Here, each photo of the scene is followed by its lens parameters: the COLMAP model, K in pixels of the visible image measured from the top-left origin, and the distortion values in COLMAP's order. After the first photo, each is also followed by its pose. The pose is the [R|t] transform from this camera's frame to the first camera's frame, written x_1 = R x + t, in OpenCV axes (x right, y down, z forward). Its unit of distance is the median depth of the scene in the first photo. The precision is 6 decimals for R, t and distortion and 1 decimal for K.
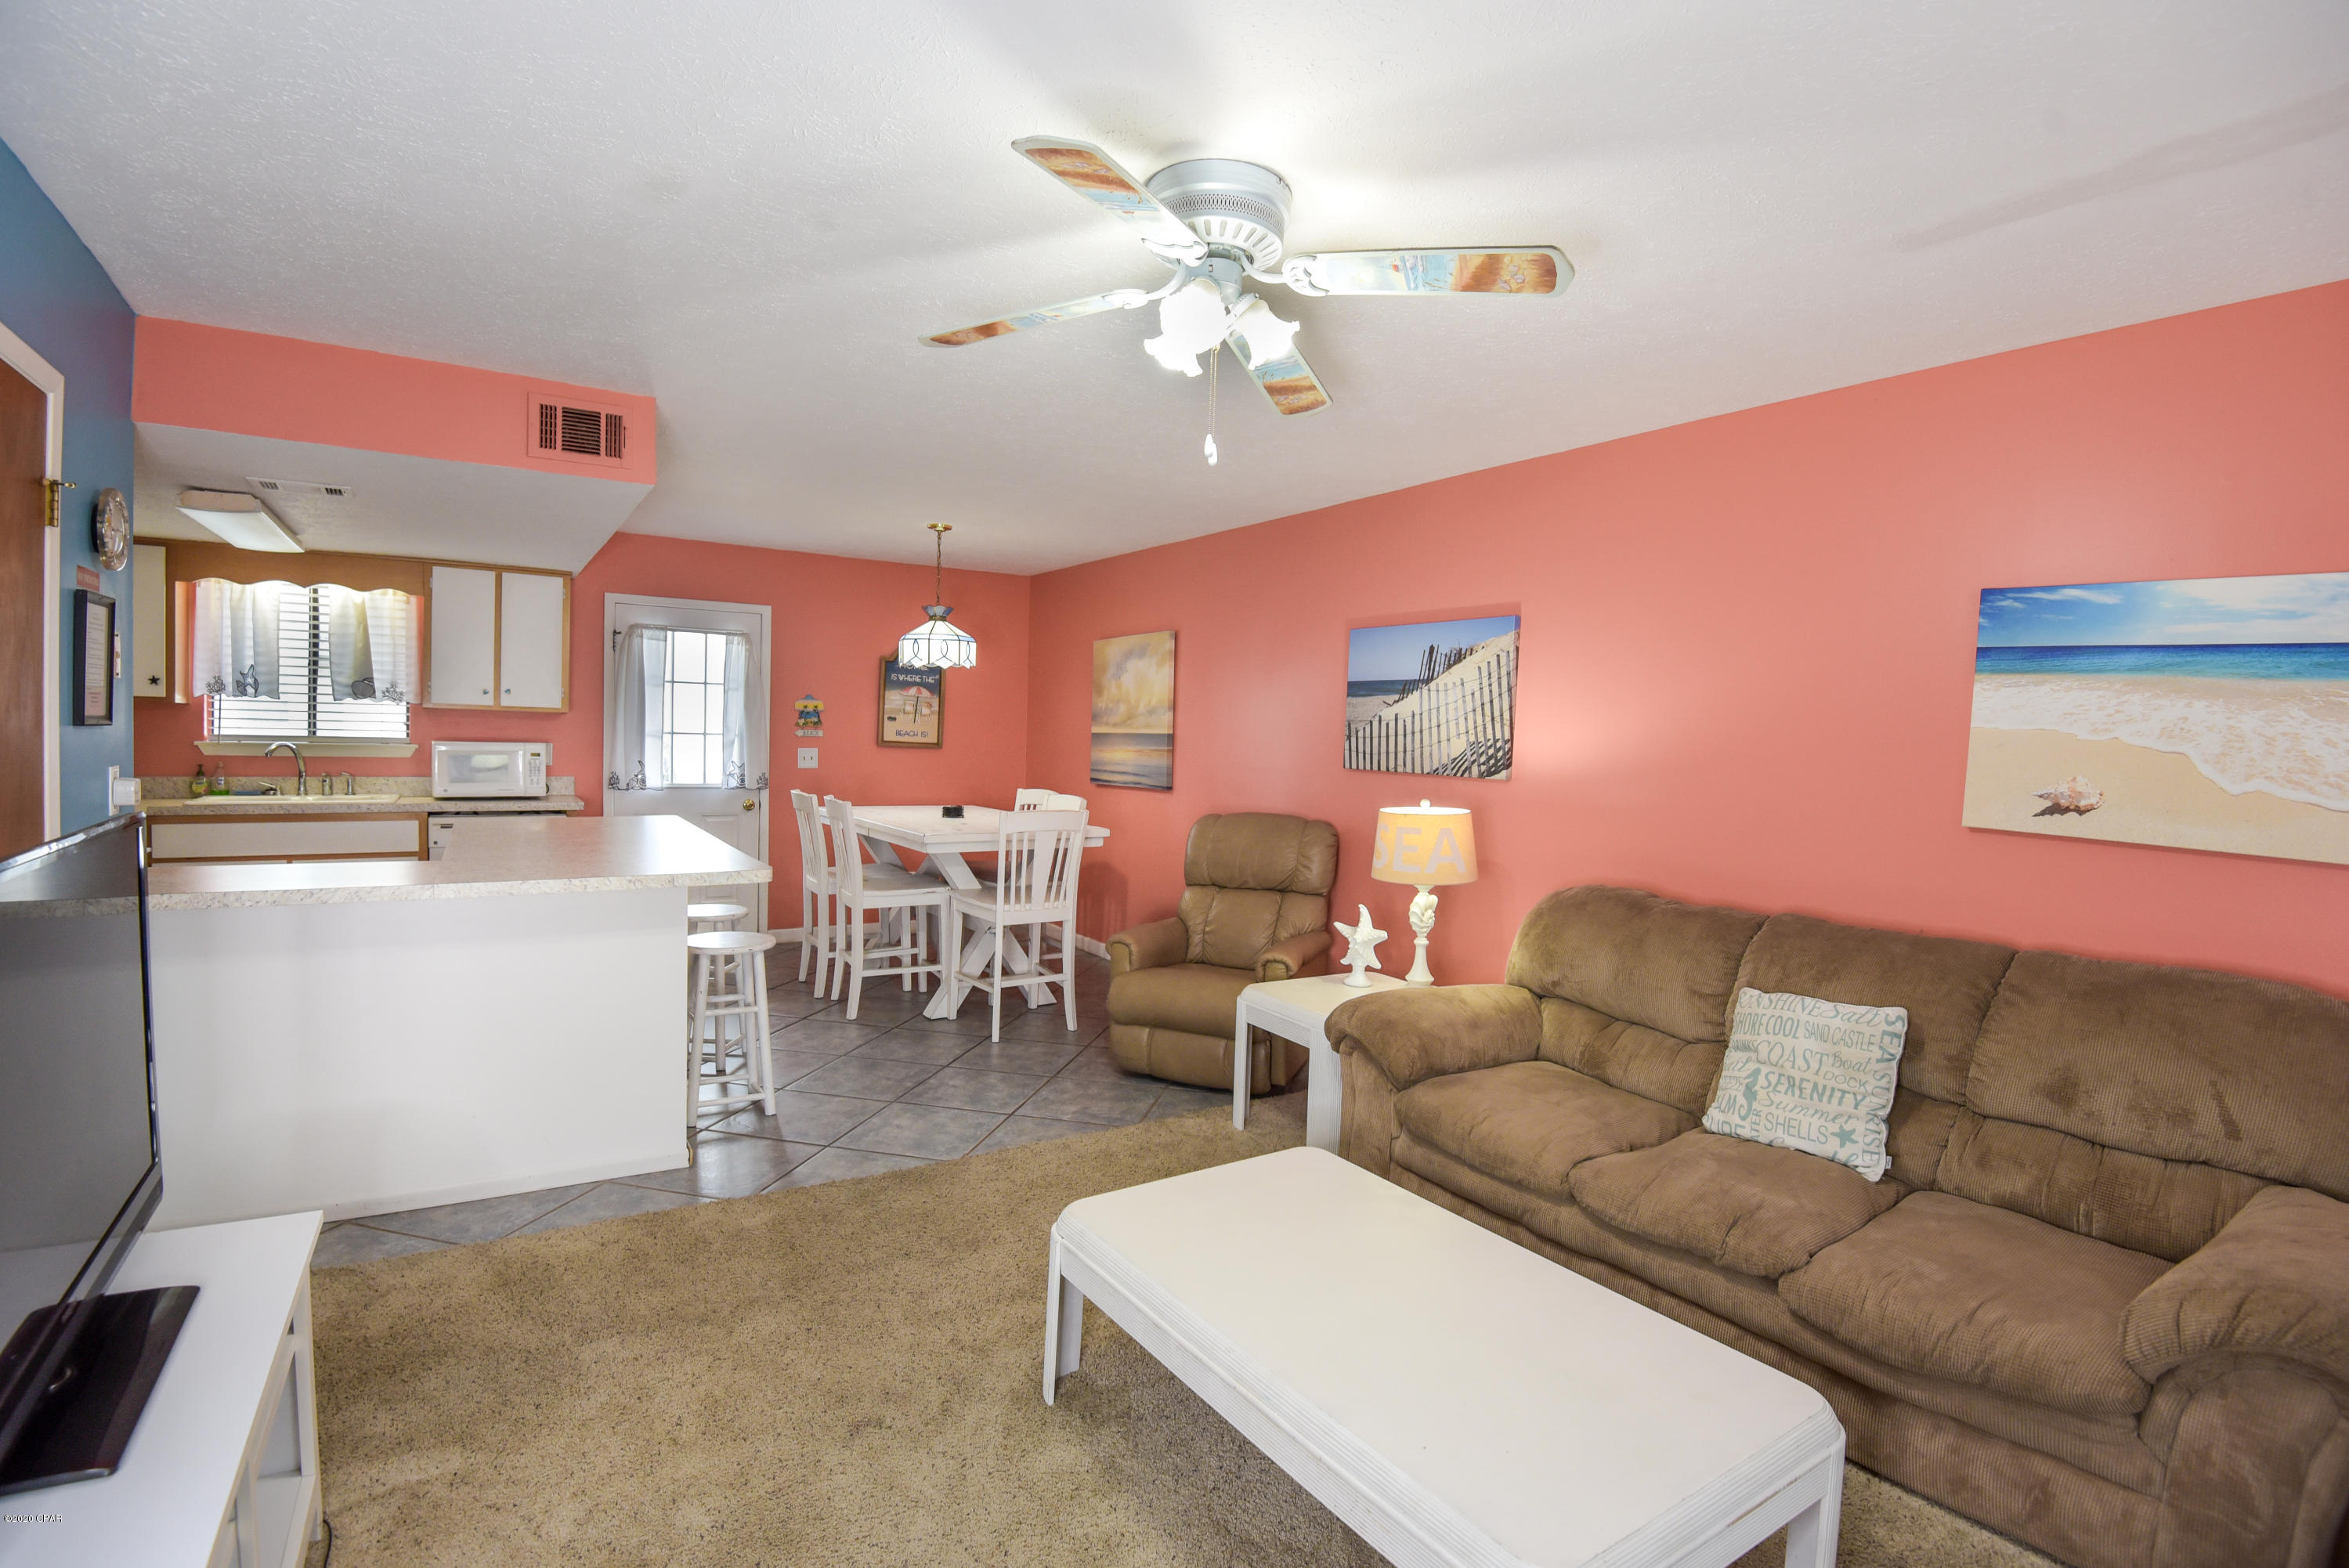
lens RADIAL K [[1111.2, 0, 1174.5], [0, 1111.2, 784.0], [0, 0, 1]] dist [-0.004420, -0.031999]
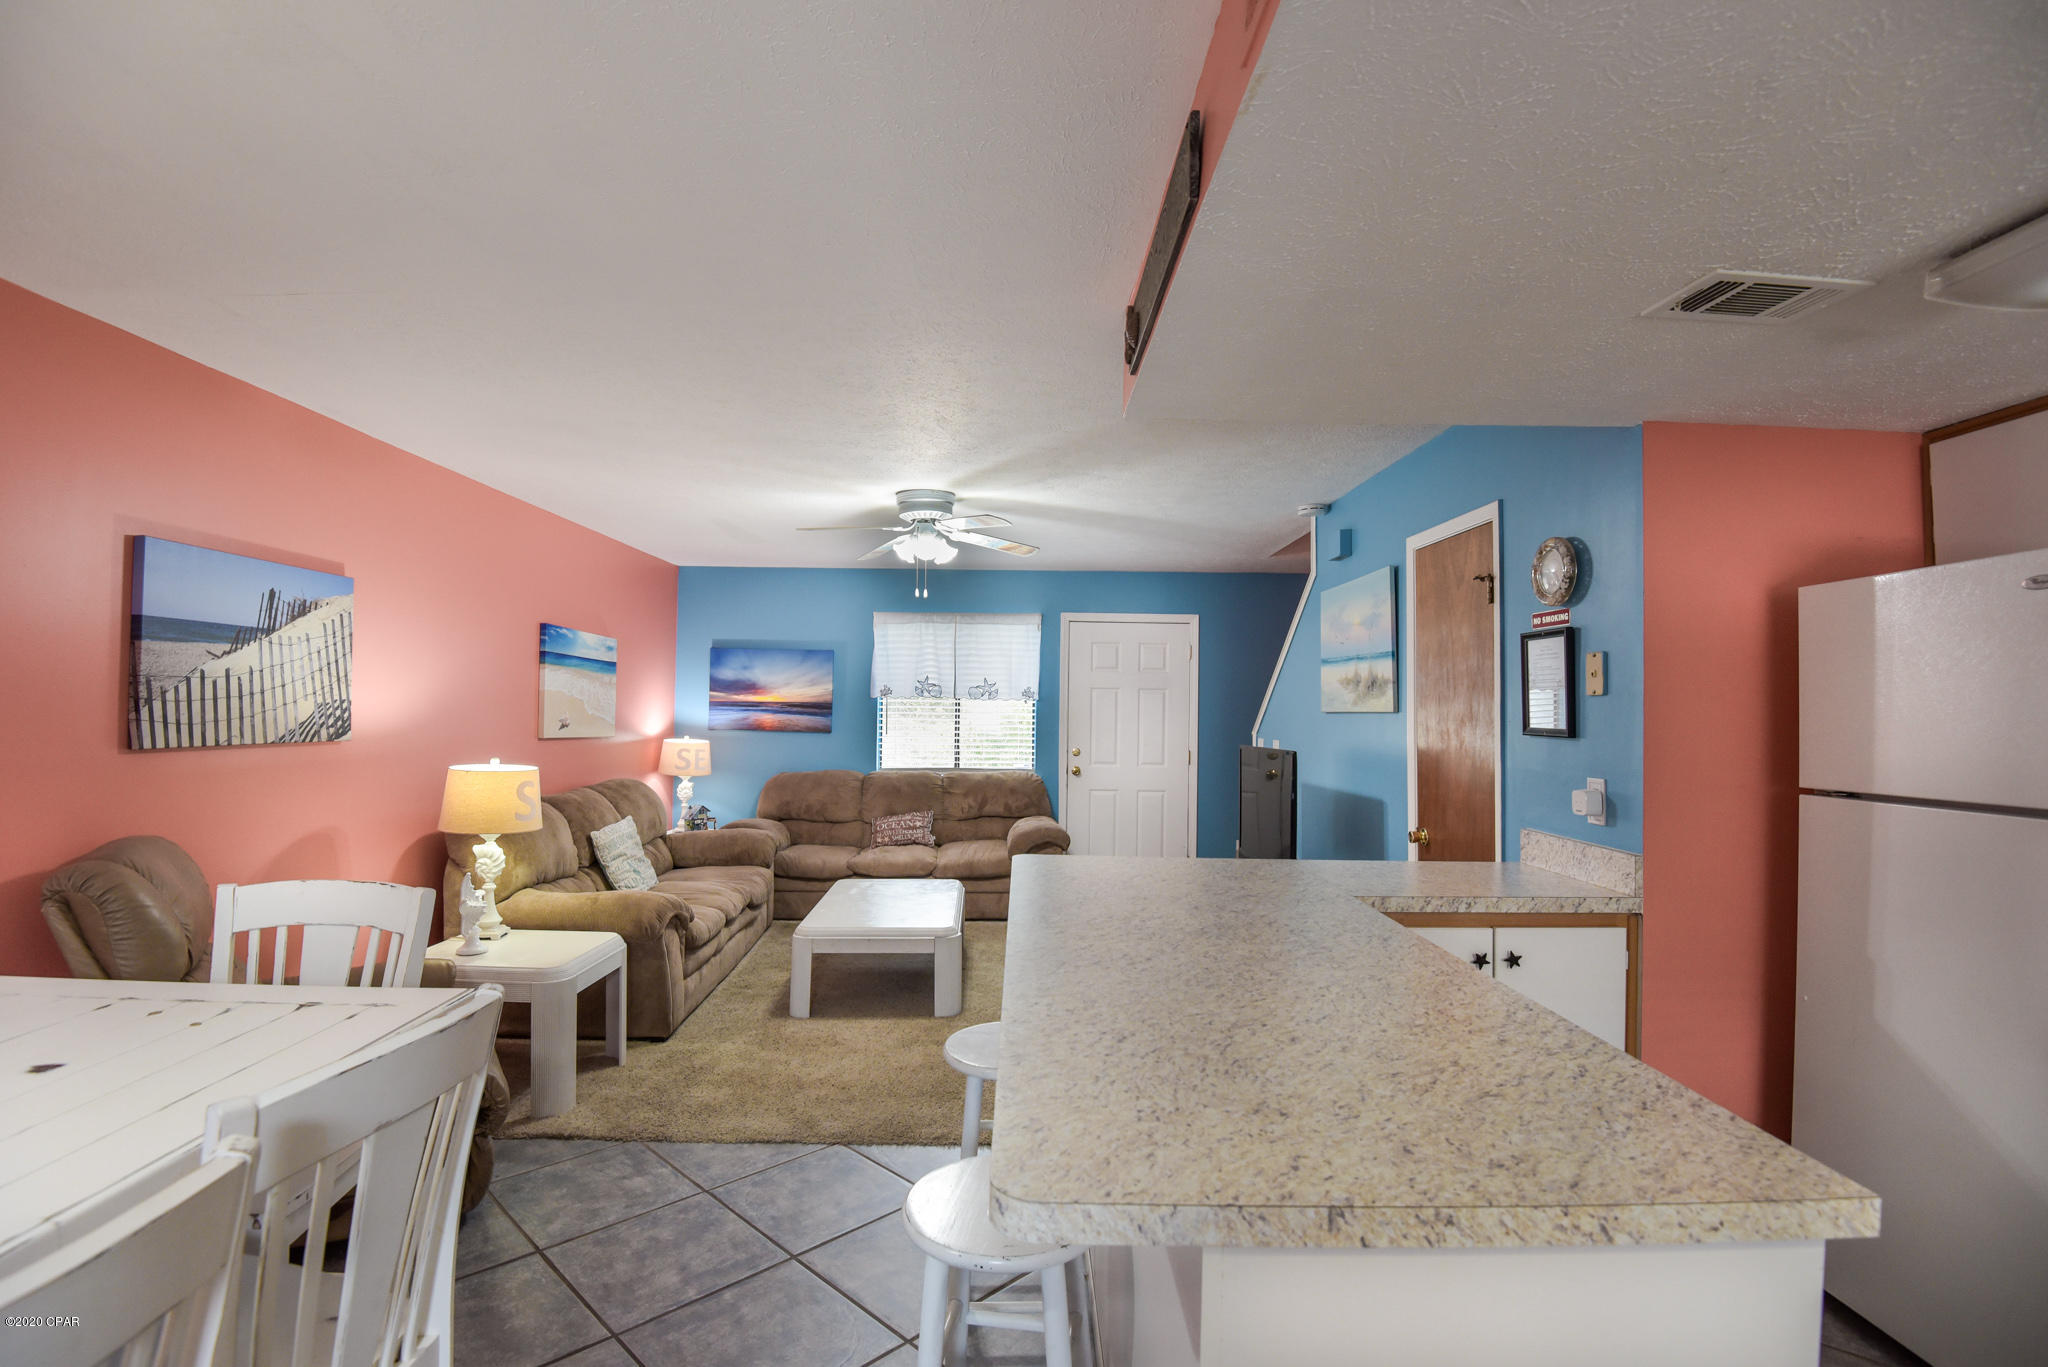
lens RADIAL K [[968.8, 0, 1024.0], [0, 968.8, 683.5], [0, 0, 1]] dist [-0.004420, -0.031999]
pose [[-0.851669, -0.026583, 0.523405, -0.691896], [-0.011819, 0.999433, 0.031529, -0.092015], [-0.523946, 0.020666, -0.851501, 1.454635]]
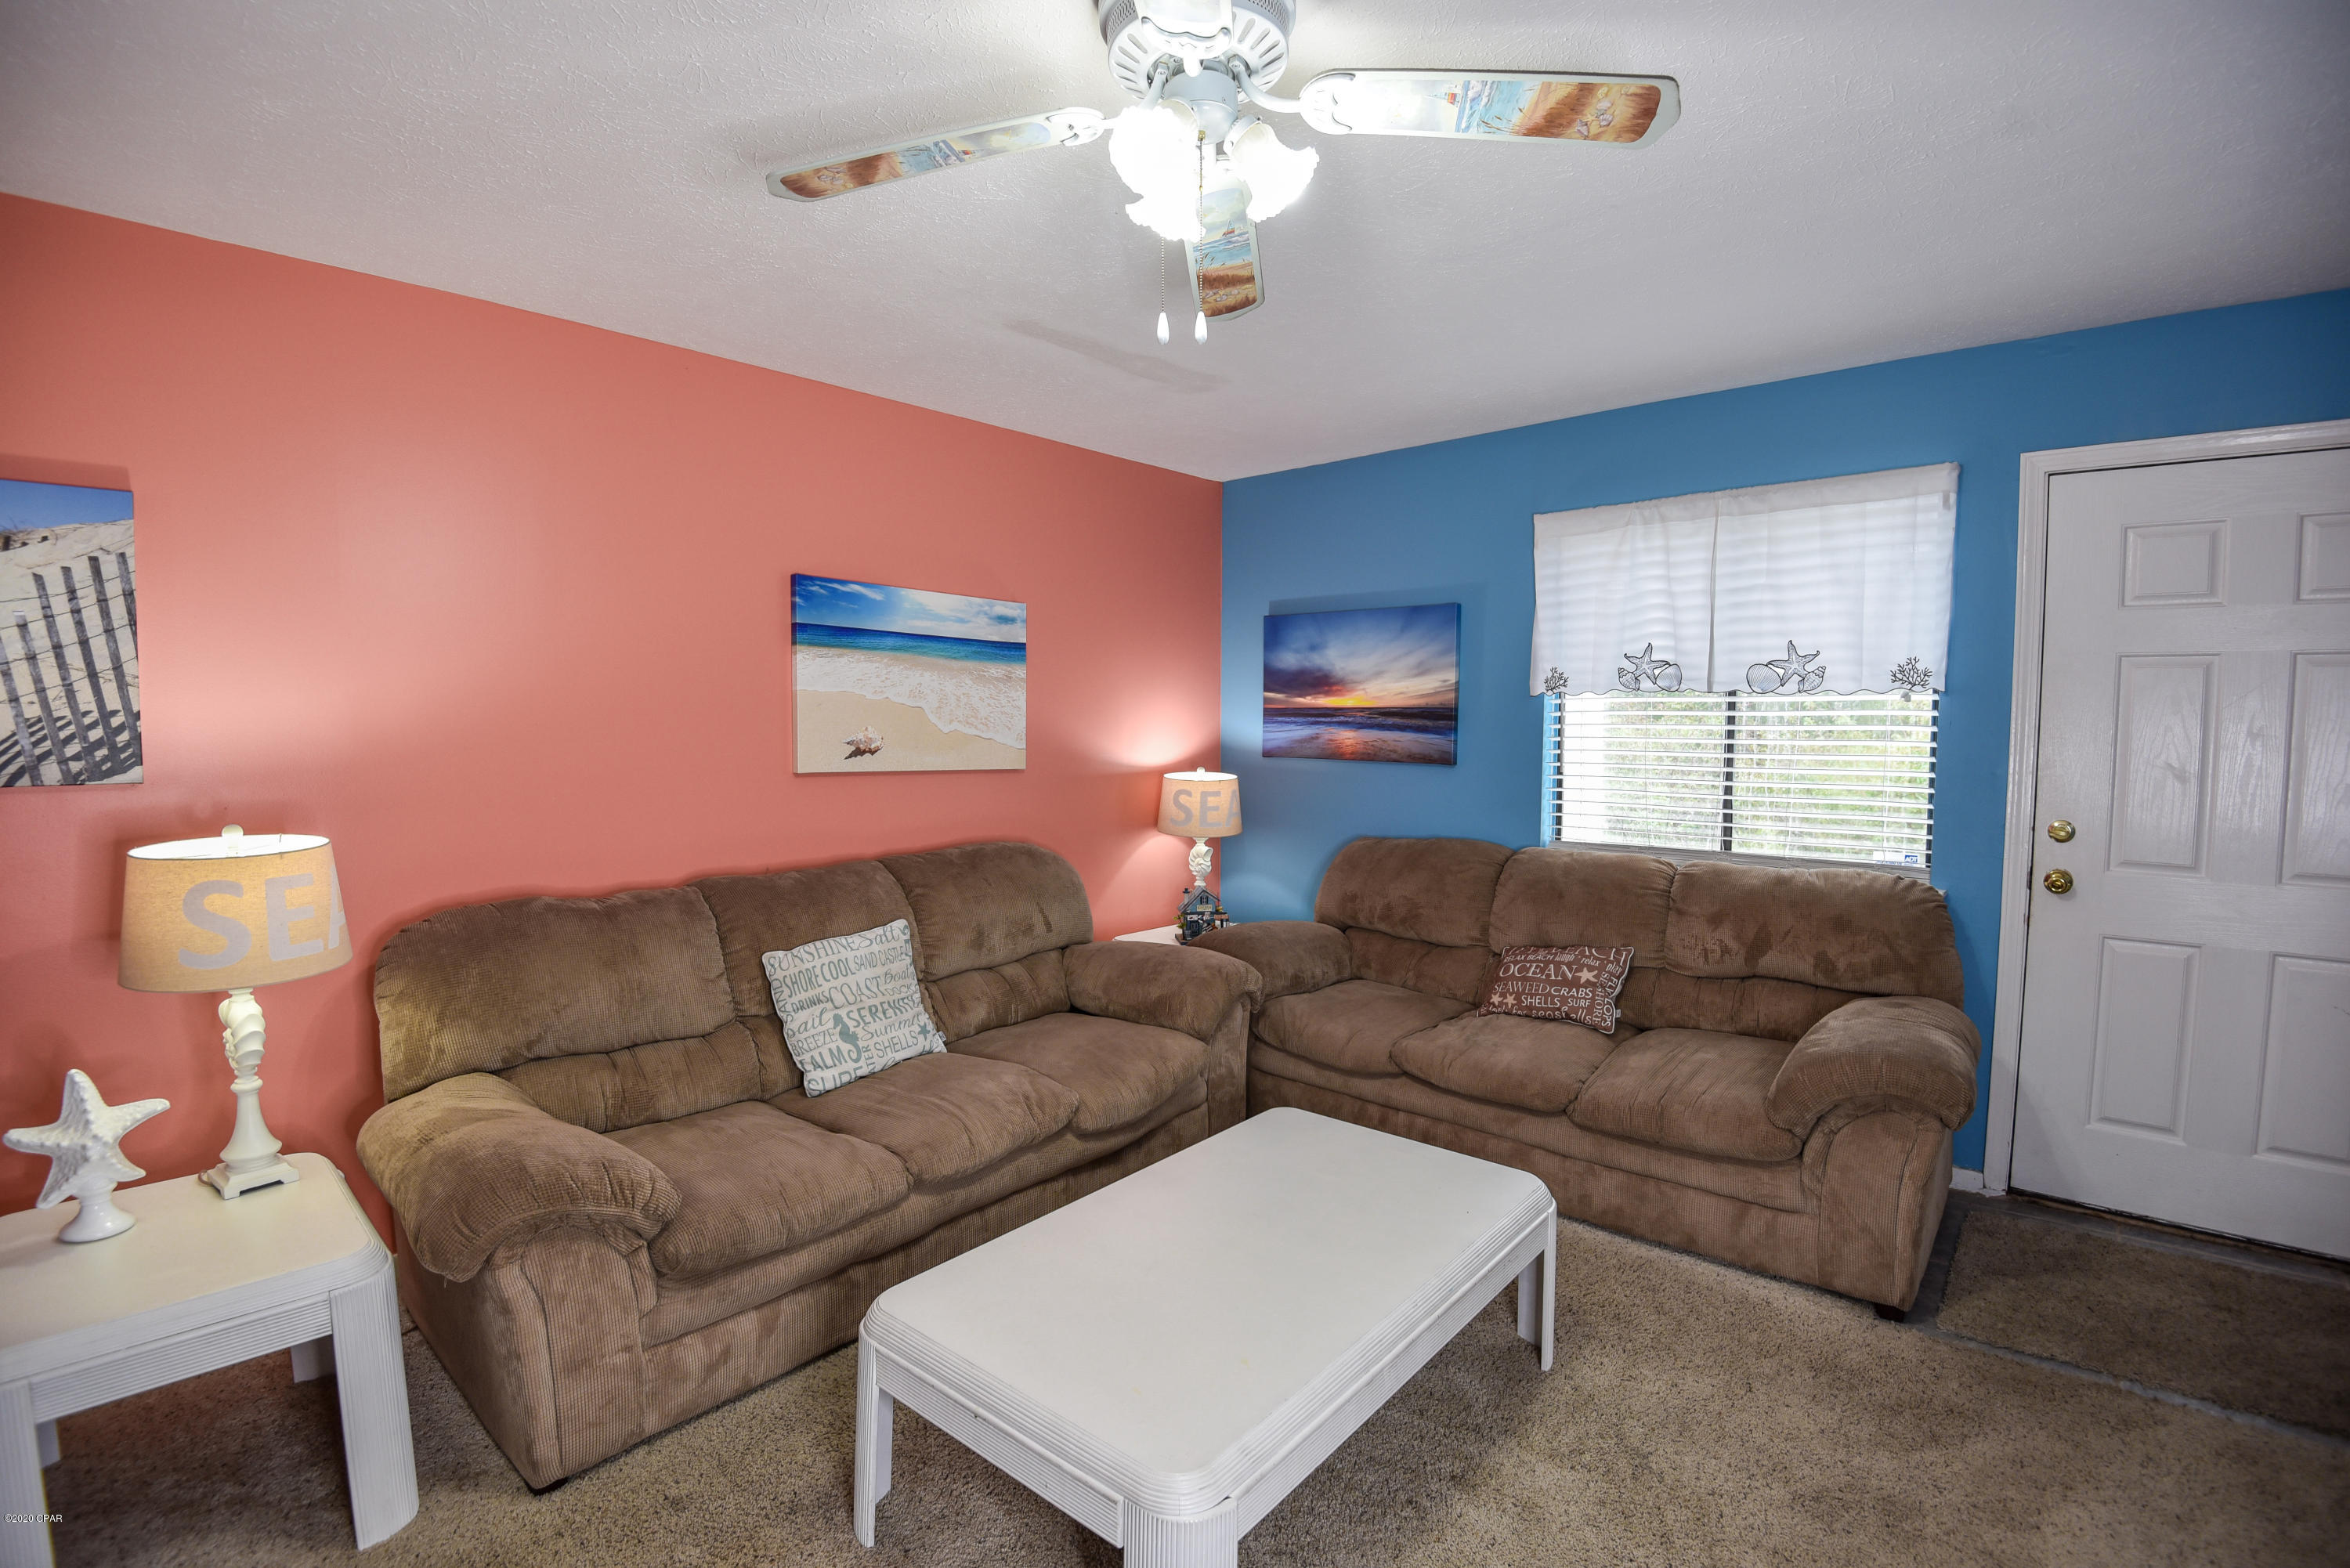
lens RADIAL K [[1083.0, 0, 1163.5], [0, 1083.0, 782.7], [0, 0, 1]] dist [-0.002405, -0.029954]
pose [[-0.269964, -0.088469, 0.958797, -0.364825], [0.037701, 0.994035, 0.102336, -0.039832], [-0.962132, 0.063775, -0.265019, 0.656934]]
